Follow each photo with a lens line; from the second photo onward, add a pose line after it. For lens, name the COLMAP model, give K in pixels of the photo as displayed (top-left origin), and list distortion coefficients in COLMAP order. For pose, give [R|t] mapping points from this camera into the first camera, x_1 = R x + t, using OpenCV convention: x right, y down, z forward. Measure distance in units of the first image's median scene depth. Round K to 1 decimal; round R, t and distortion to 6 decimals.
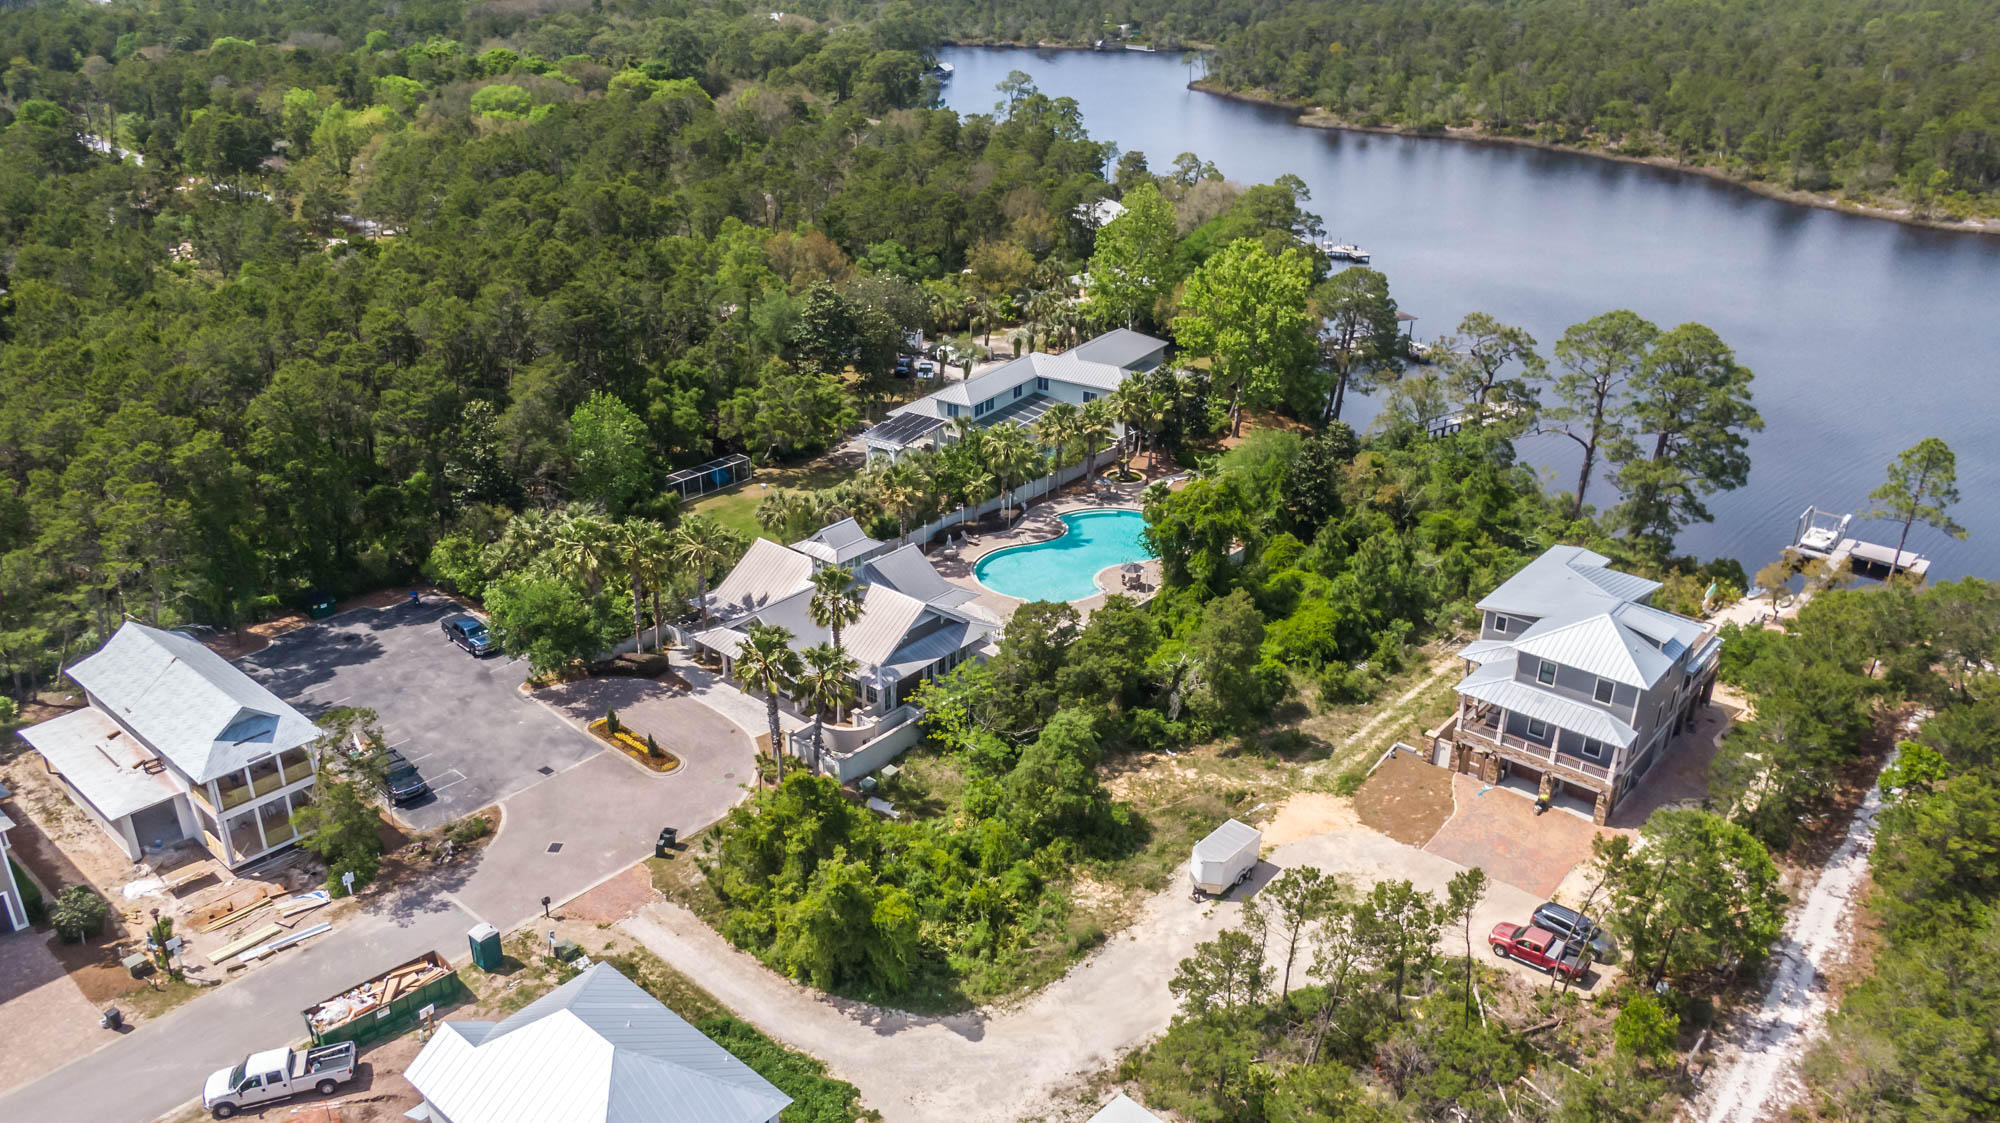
lens RADIAL K [[1433.3, 0, 994.6], [0, 1433.3, 574.1], [0, 0, 1]] dist [0.032205, -0.057605]
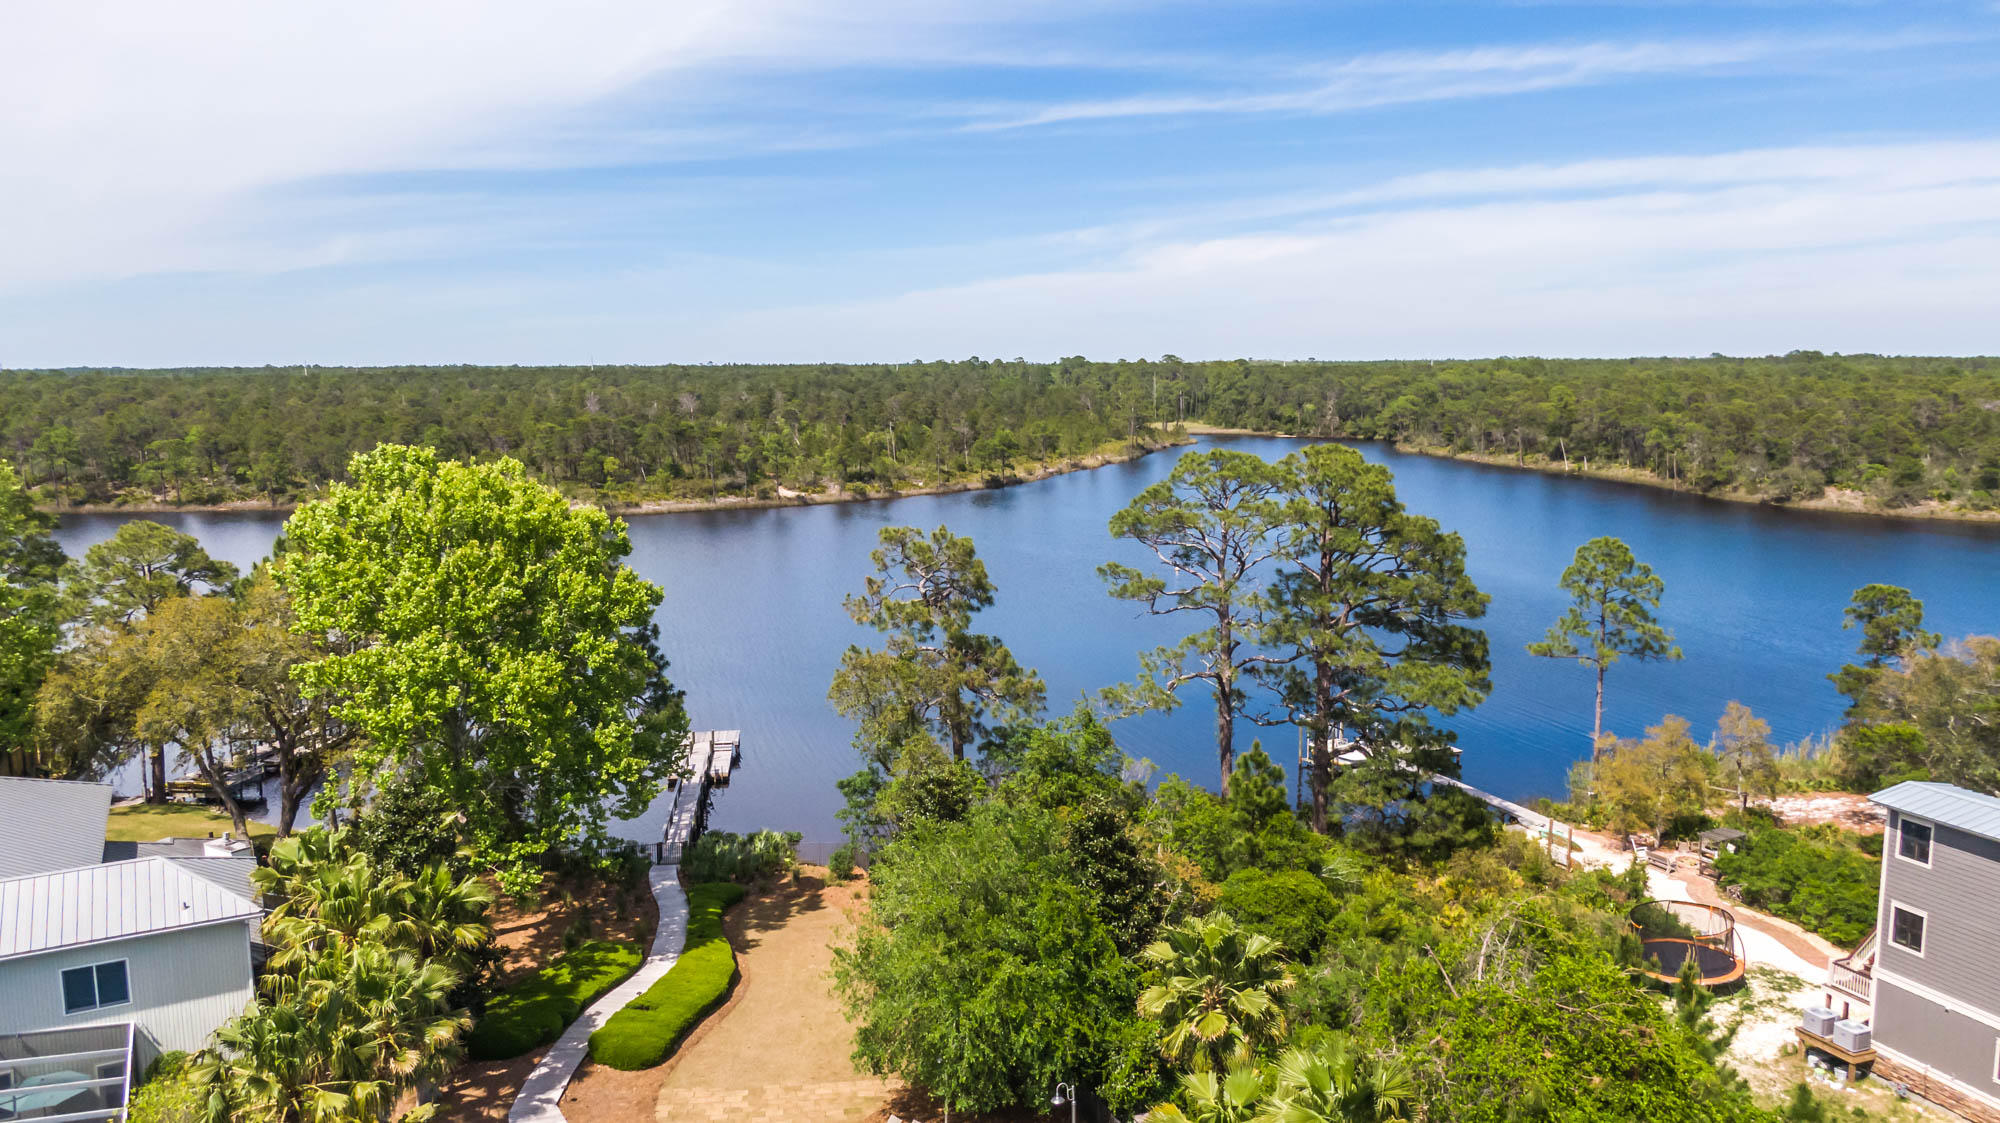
lens RADIAL K [[1433.3, 0, 1009.5], [0, 1433.3, 558.0], [0, 0, 1]] dist [0.032205, -0.057605]
pose [[0.466761, -0.129980, 0.874780, -0.122503], [0.377357, 0.923848, -0.064077, -0.149416], [-0.799835, 0.360013, 0.480265, 0.882977]]
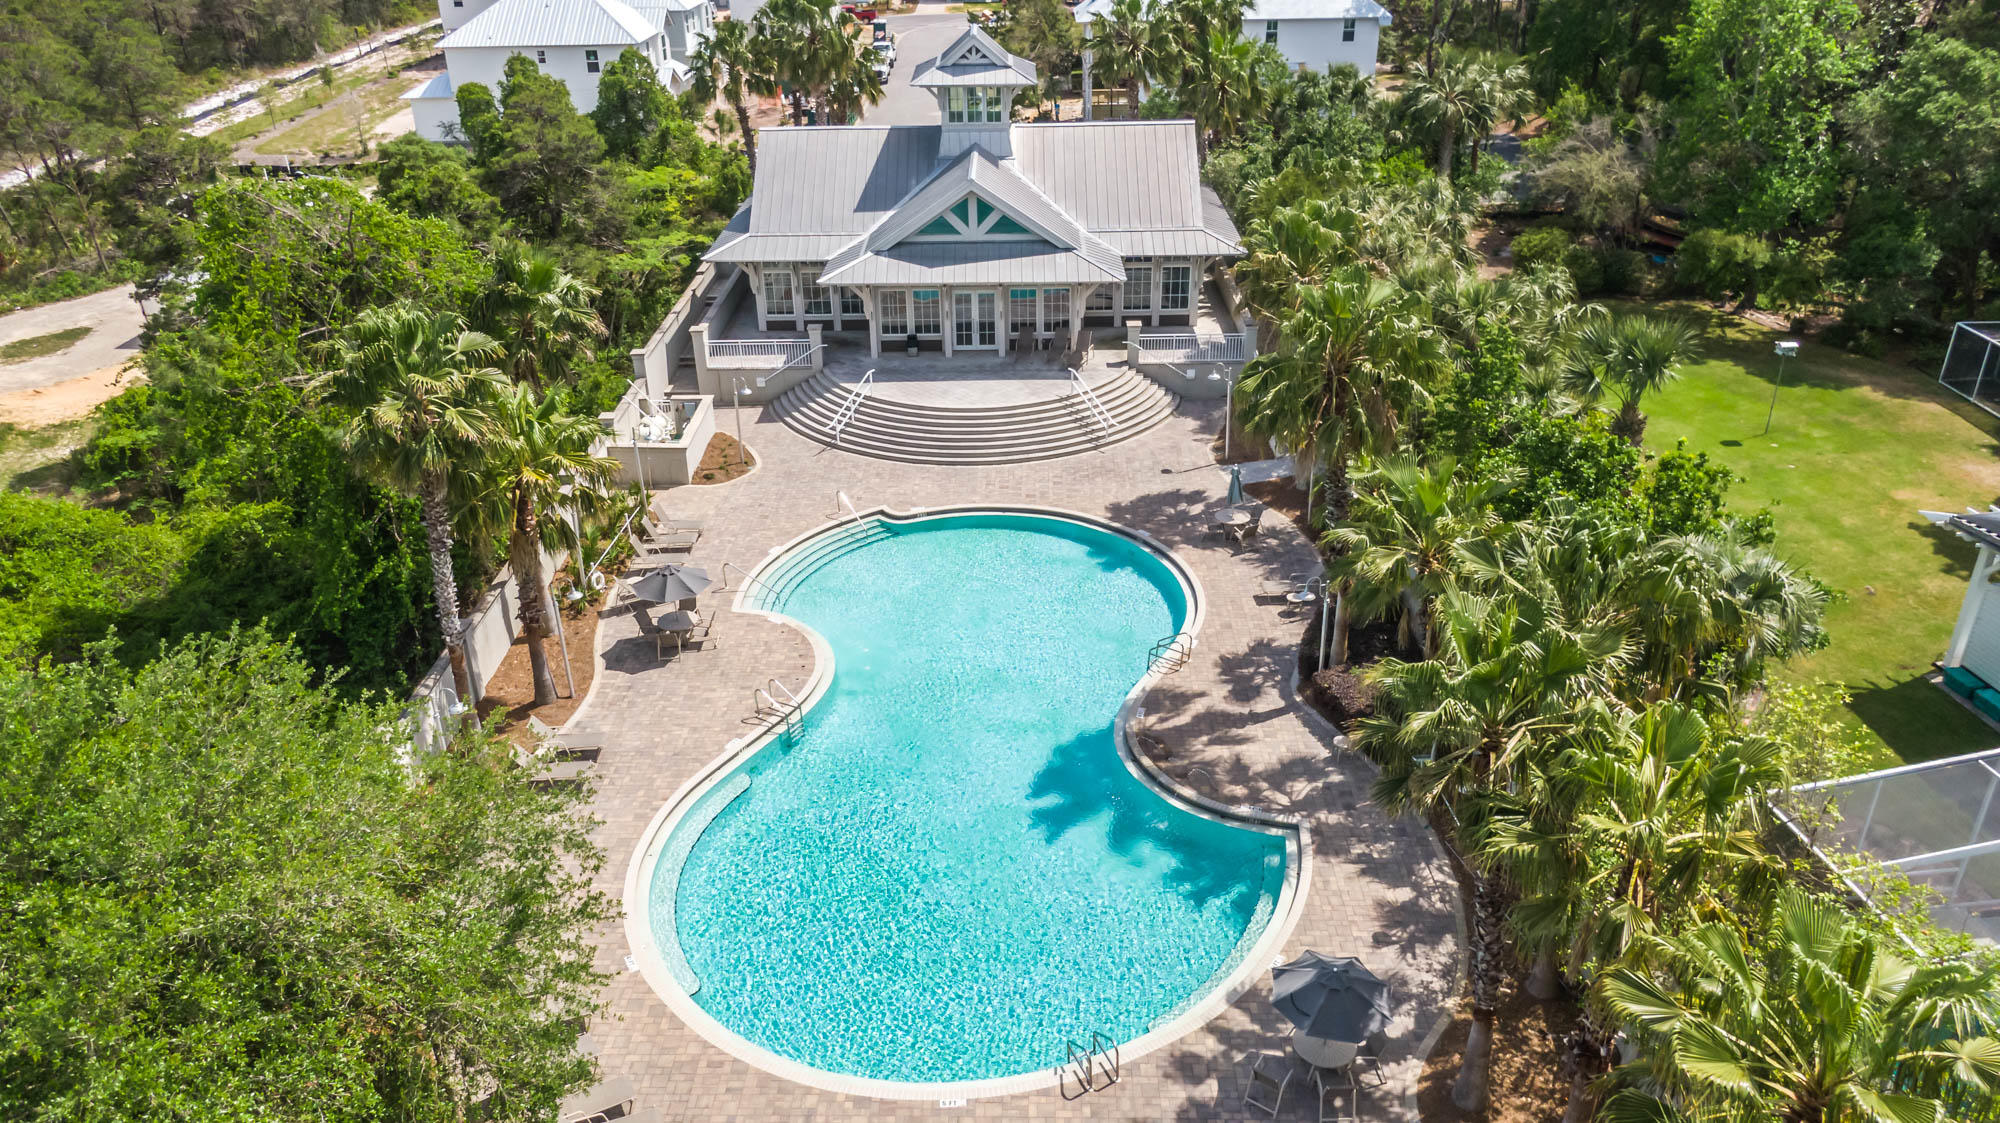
lens RADIAL K [[1433.3, 0, 998.4], [0, 1433.3, 569.7], [0, 0, 1]] dist [0.032205, -0.057605]
pose [[-0.764118, 0.301748, -0.570151, 0.226028], [-0.250933, 0.675196, 0.693644, -0.248835], [0.594270, 0.673096, -0.440211, 1.218442]]
